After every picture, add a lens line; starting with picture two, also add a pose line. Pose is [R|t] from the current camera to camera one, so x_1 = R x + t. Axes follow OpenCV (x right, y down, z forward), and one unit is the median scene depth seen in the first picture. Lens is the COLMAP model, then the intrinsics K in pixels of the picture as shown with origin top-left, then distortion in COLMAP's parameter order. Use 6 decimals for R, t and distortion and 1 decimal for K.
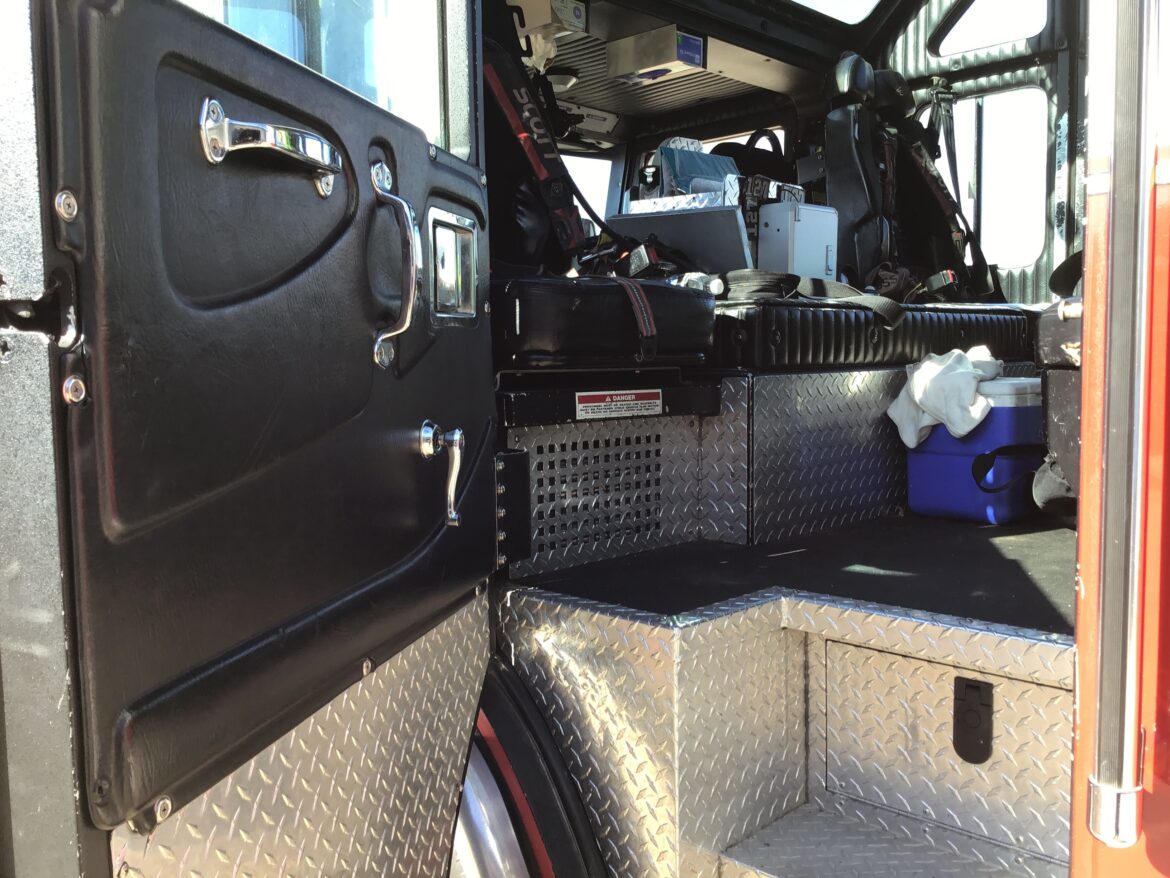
lens RADIAL K [[1100.5, 0, 576.2], [0, 1100.5, 439.1], [0, 0, 1]] dist [0.138155, -0.287212]
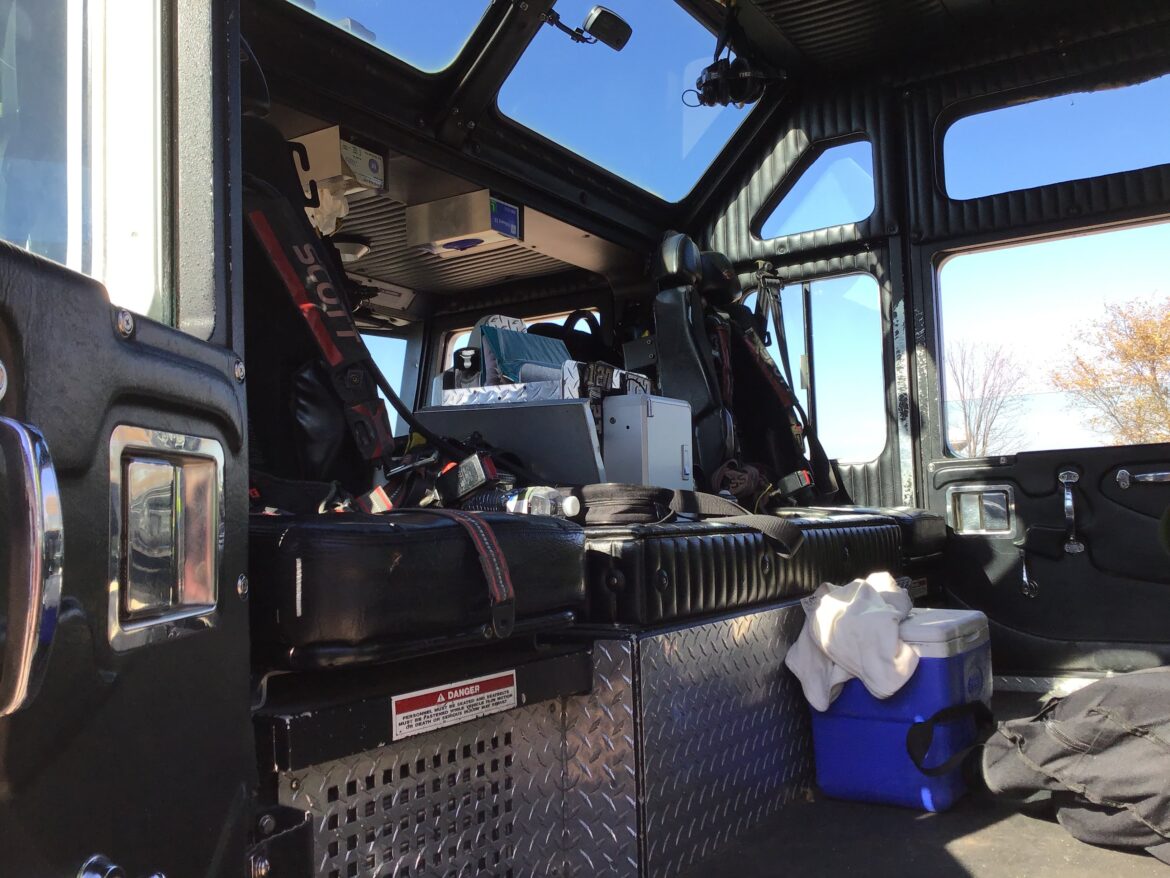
lens RADIAL K [[1100.5, 0, 576.2], [0, 1100.5, 439.1], [0, 0, 1]] dist [0.138155, -0.287212]
pose [[0.980749, -0.000447, 0.195273, -0.015954], [0.030803, 0.987832, -0.152446, -0.066812], [-0.192828, 0.155527, 0.968829, 0.258567]]
